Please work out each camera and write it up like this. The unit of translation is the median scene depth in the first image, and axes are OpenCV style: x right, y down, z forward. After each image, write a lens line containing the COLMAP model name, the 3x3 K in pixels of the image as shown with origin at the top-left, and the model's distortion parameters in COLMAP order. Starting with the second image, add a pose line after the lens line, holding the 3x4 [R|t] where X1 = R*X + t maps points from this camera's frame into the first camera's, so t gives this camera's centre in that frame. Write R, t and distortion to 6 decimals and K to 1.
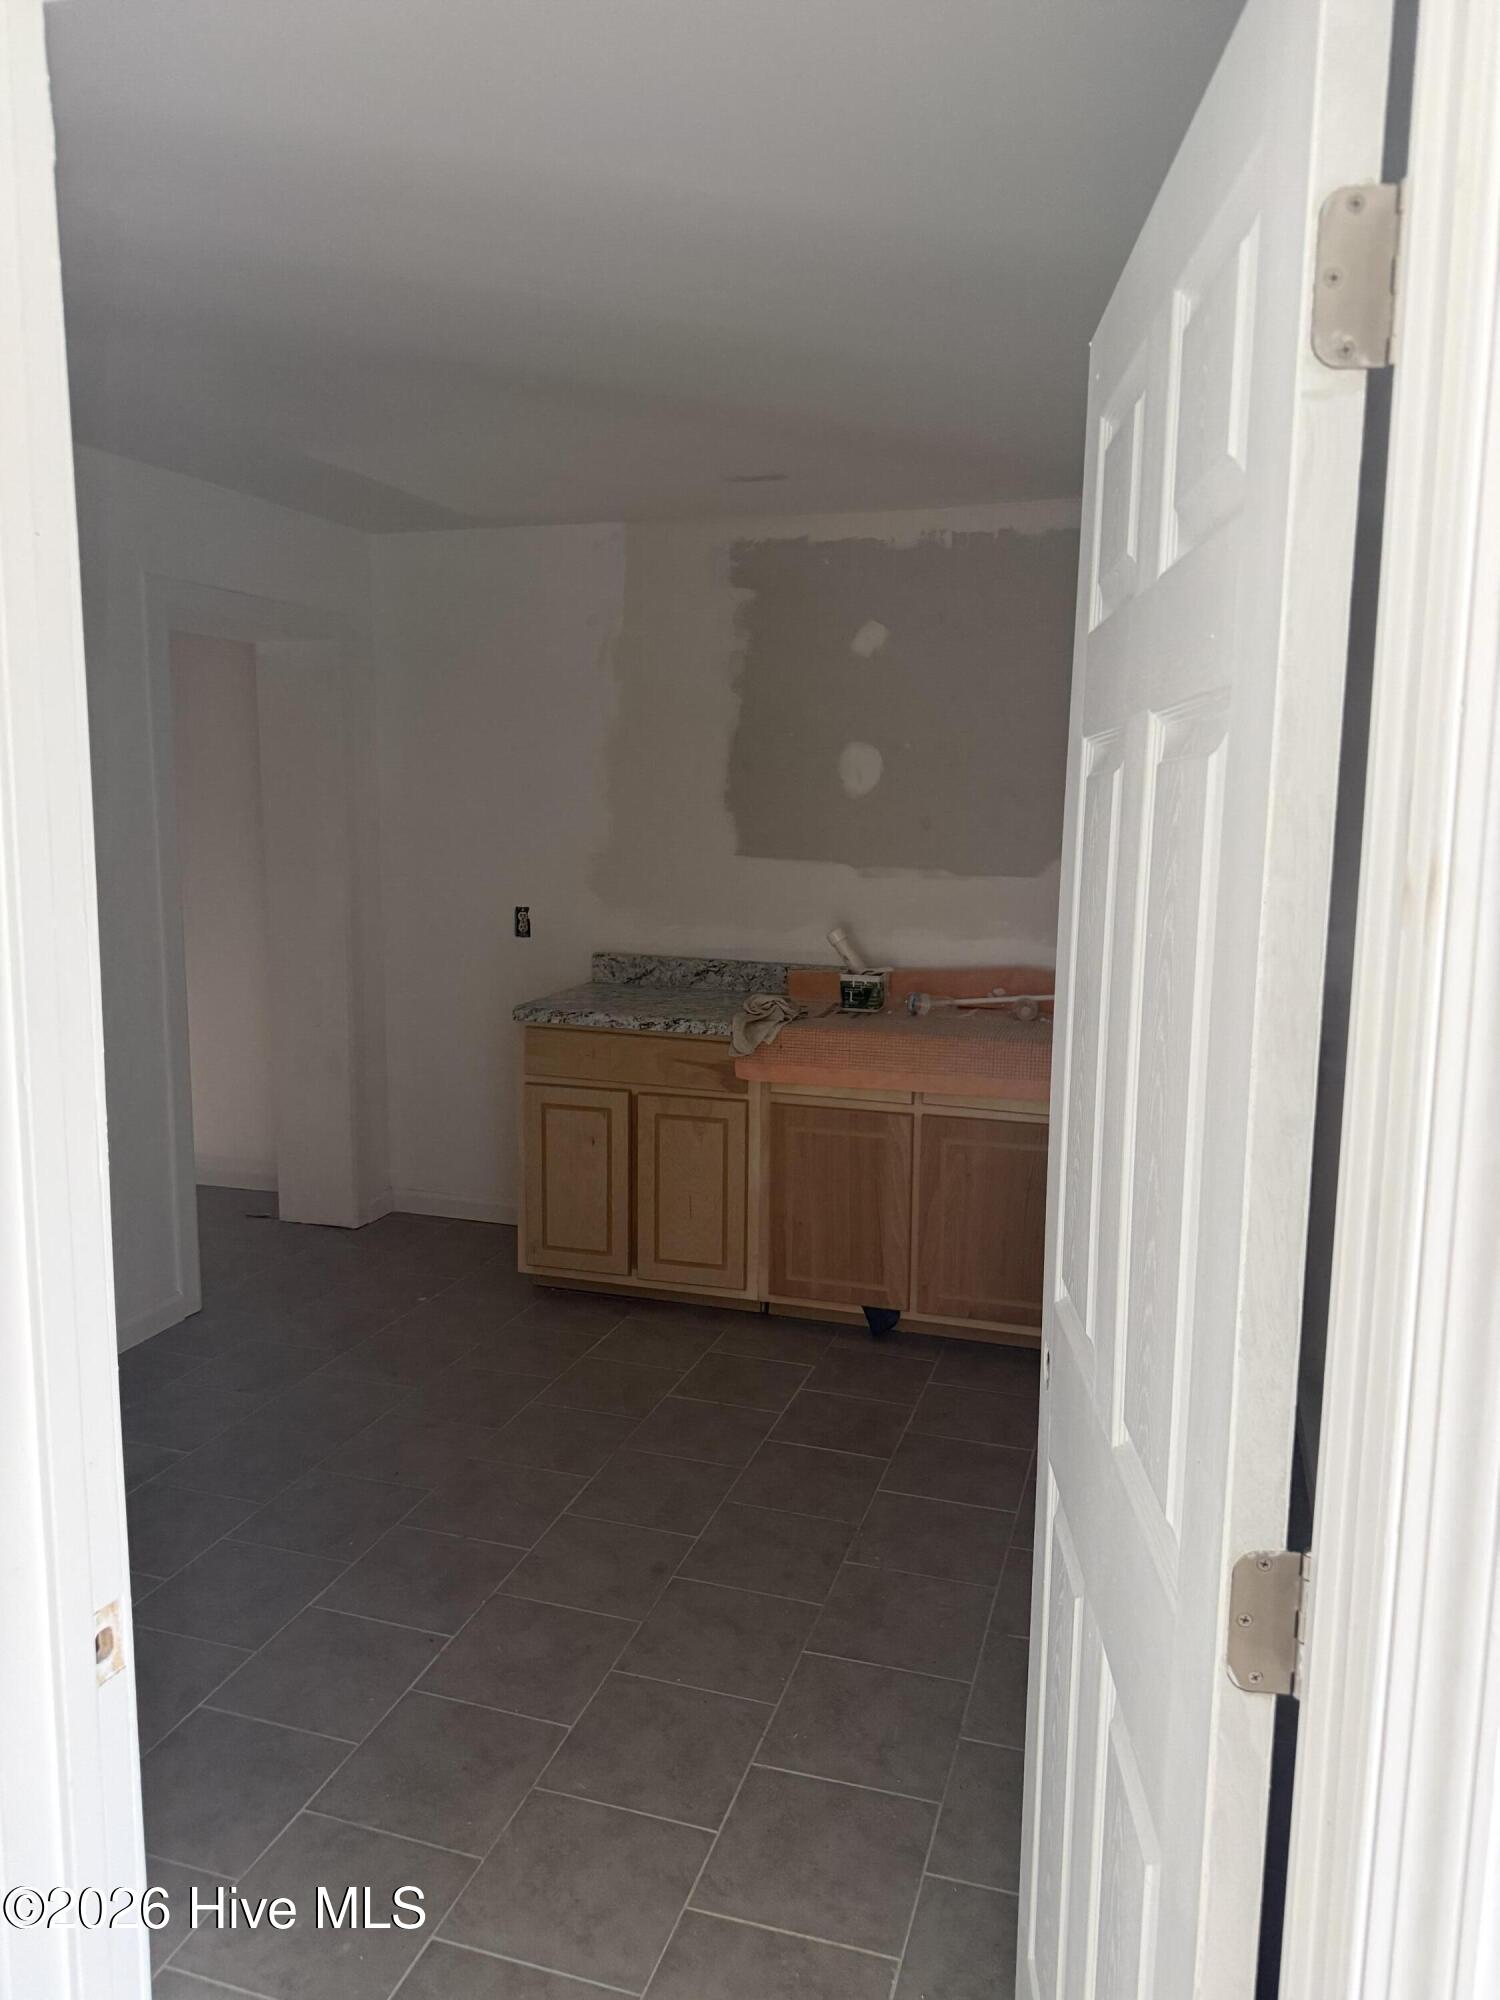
lens RADIAL K [[1404.7, 0, 760.9], [0, 1404.7, 982.0], [0, 0, 1]] dist [0.041574, -0.043507]
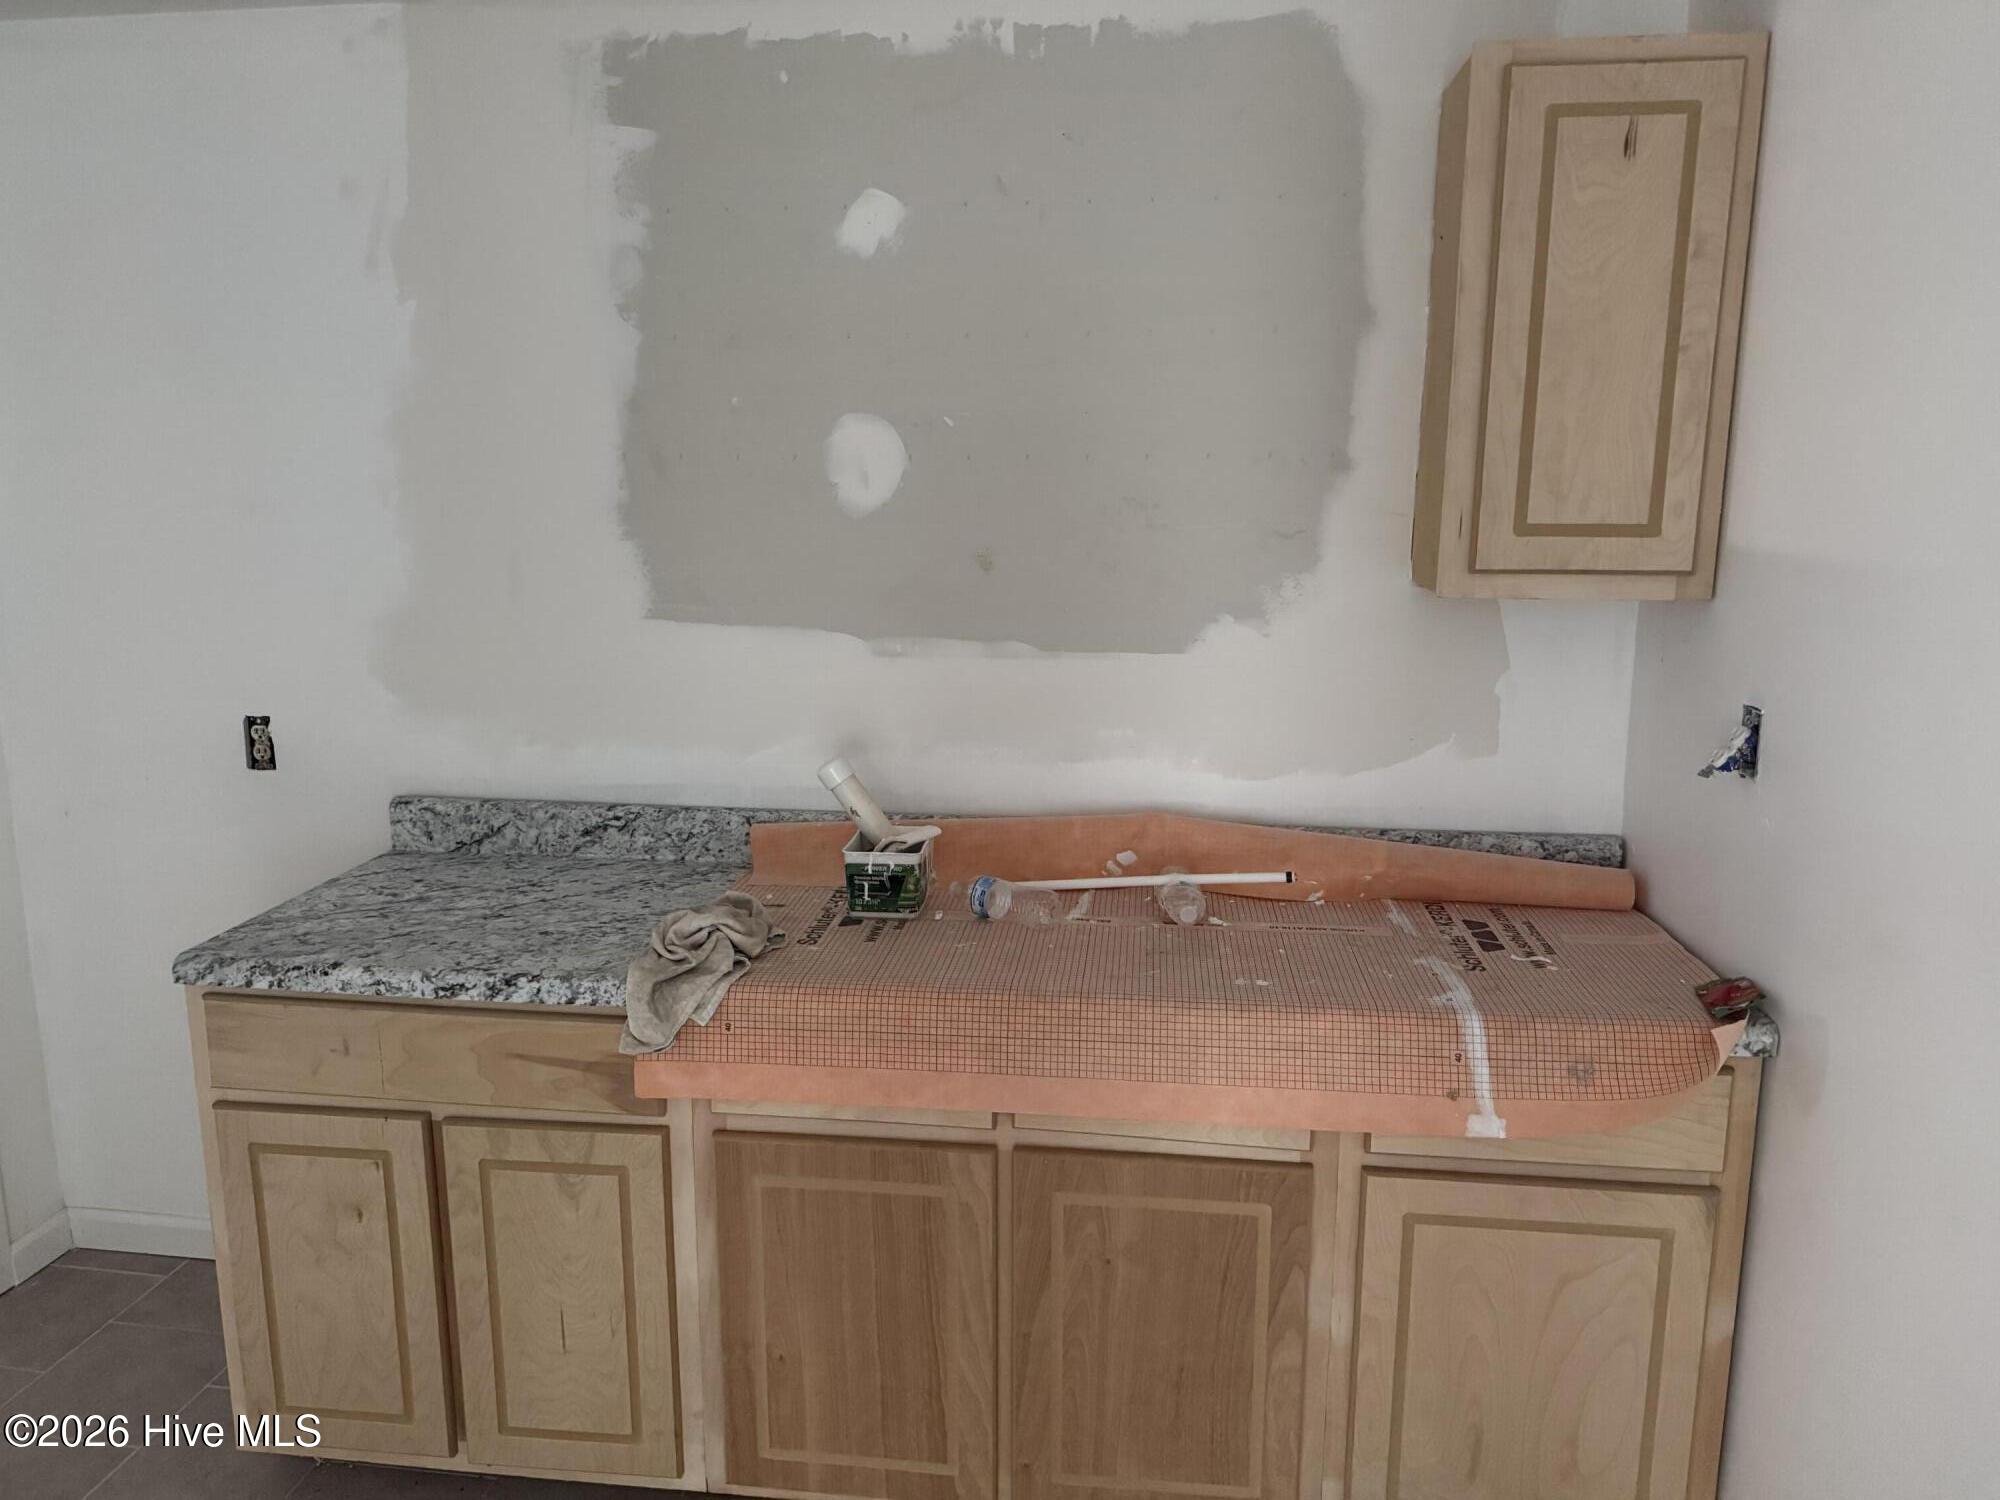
lens RADIAL K [[1404.7, 0, 1053.2], [0, 1404.7, 700.4], [0, 0, 1]] dist [0.041574, -0.043507]
pose [[0.980570, -0.042130, 0.191590, 0.034681], [0.036010, 0.998727, 0.035315, -0.078468], [-0.192834, -0.027730, 0.980840, 0.459927]]
